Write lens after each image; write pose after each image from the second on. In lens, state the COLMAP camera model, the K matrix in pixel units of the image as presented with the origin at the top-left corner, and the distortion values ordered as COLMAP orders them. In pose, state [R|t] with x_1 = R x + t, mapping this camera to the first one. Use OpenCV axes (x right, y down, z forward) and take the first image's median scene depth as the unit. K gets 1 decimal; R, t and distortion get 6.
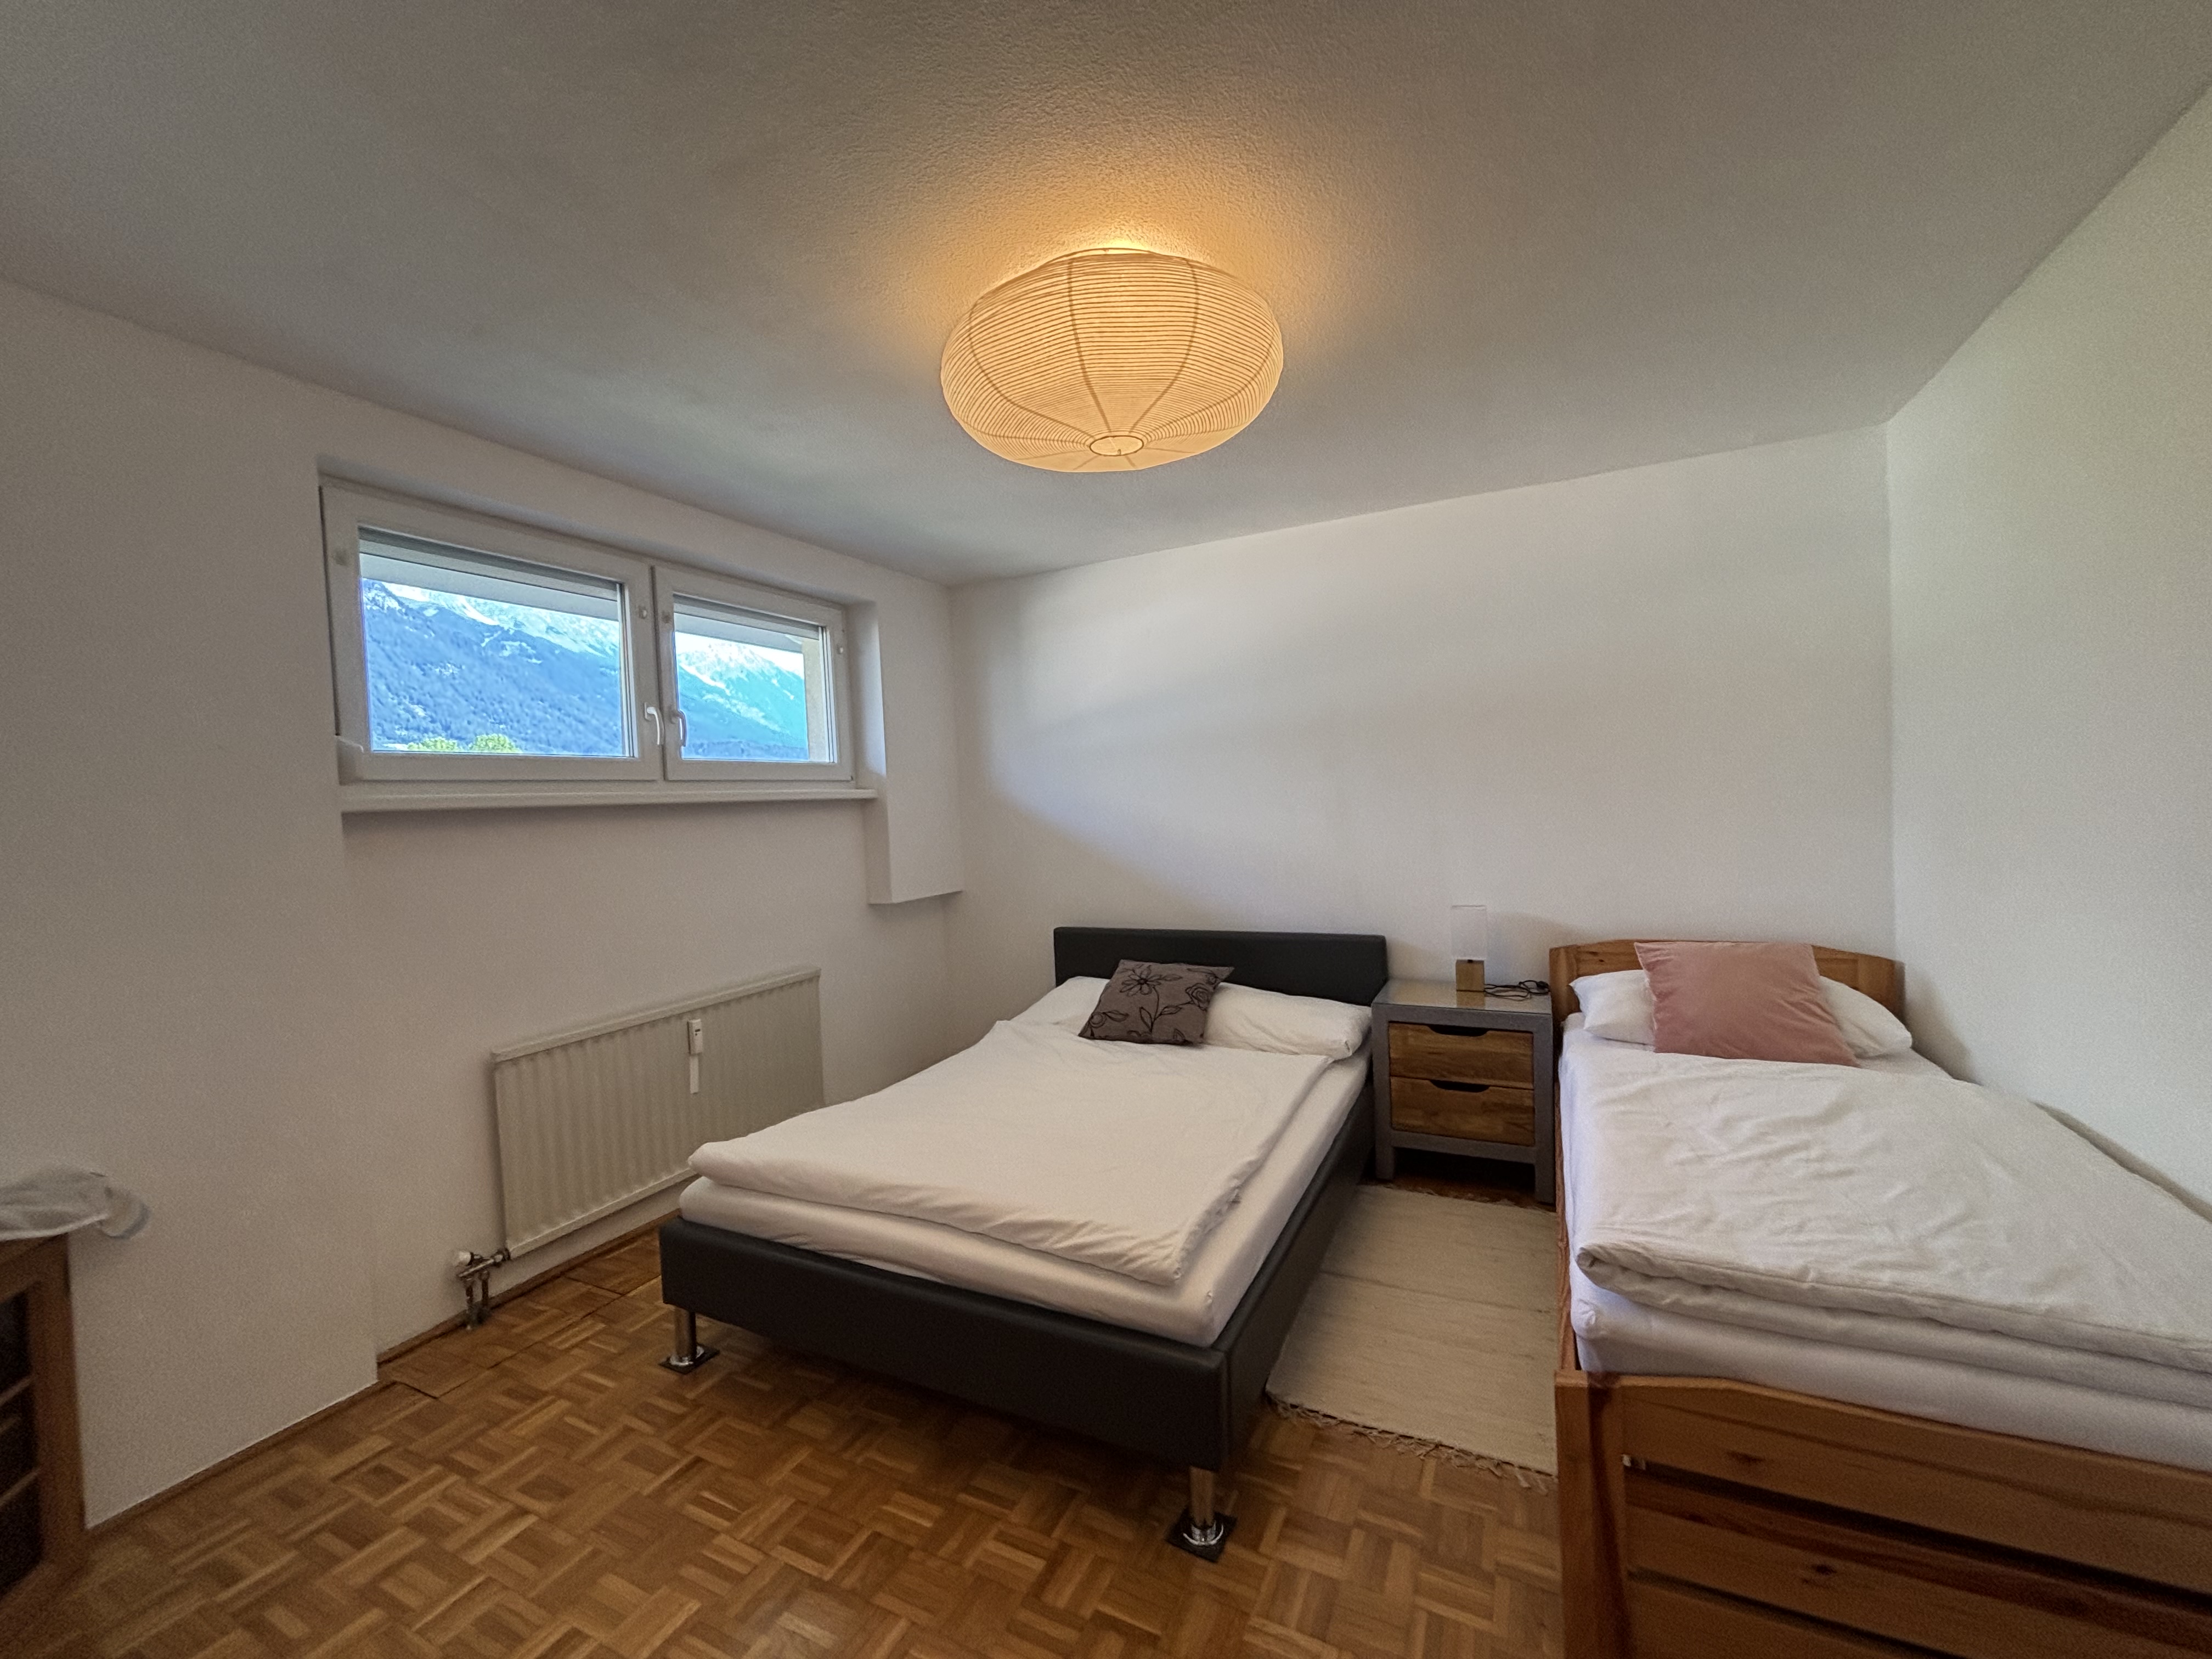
lens RADIAL K [[897.1, 0, 1106.0], [0, 897.1, 829.5], [0, 0, 1]] dist [-0.000126, 0.000387]
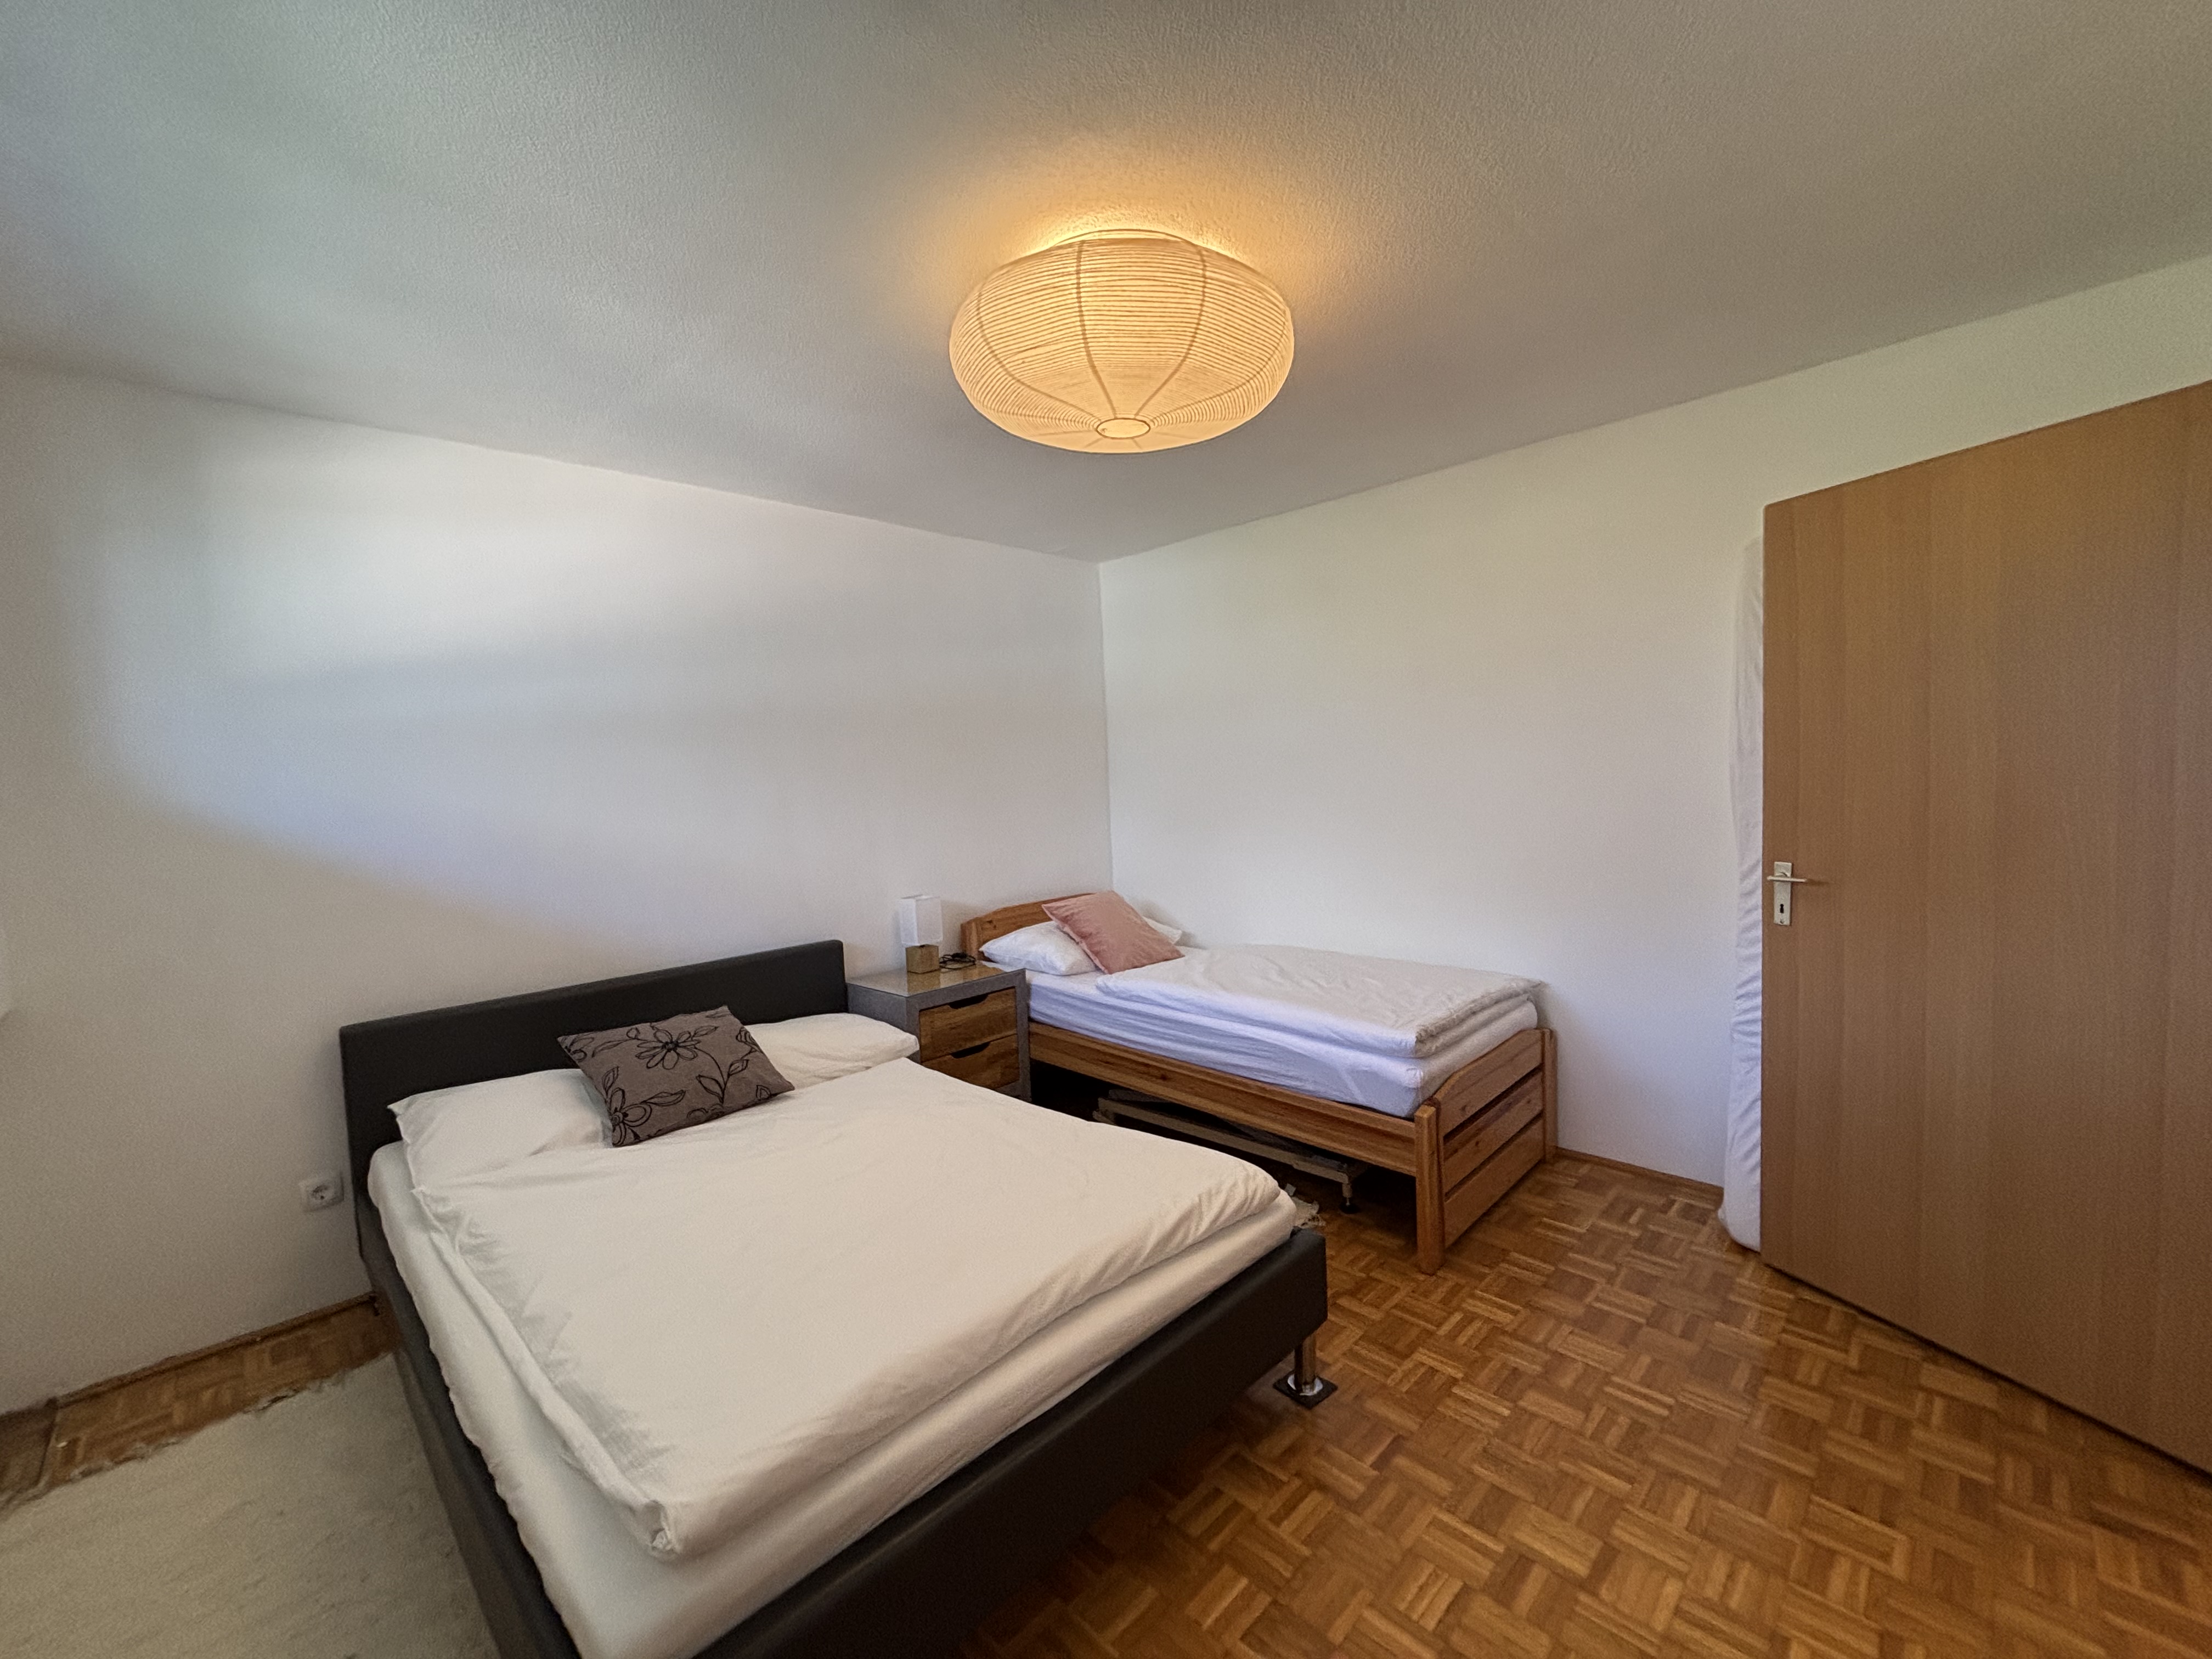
lens RADIAL K [[910.5, 0, 1106.0], [0, 910.5, 829.5], [0, 0, 1]] dist [0.017184, 0.000049]
pose [[0.327046, -0.039275, 0.944192, -0.901316], [0.061113, 0.997924, 0.020342, -0.006408], [-0.943030, 0.051050, 0.328767, 0.651397]]
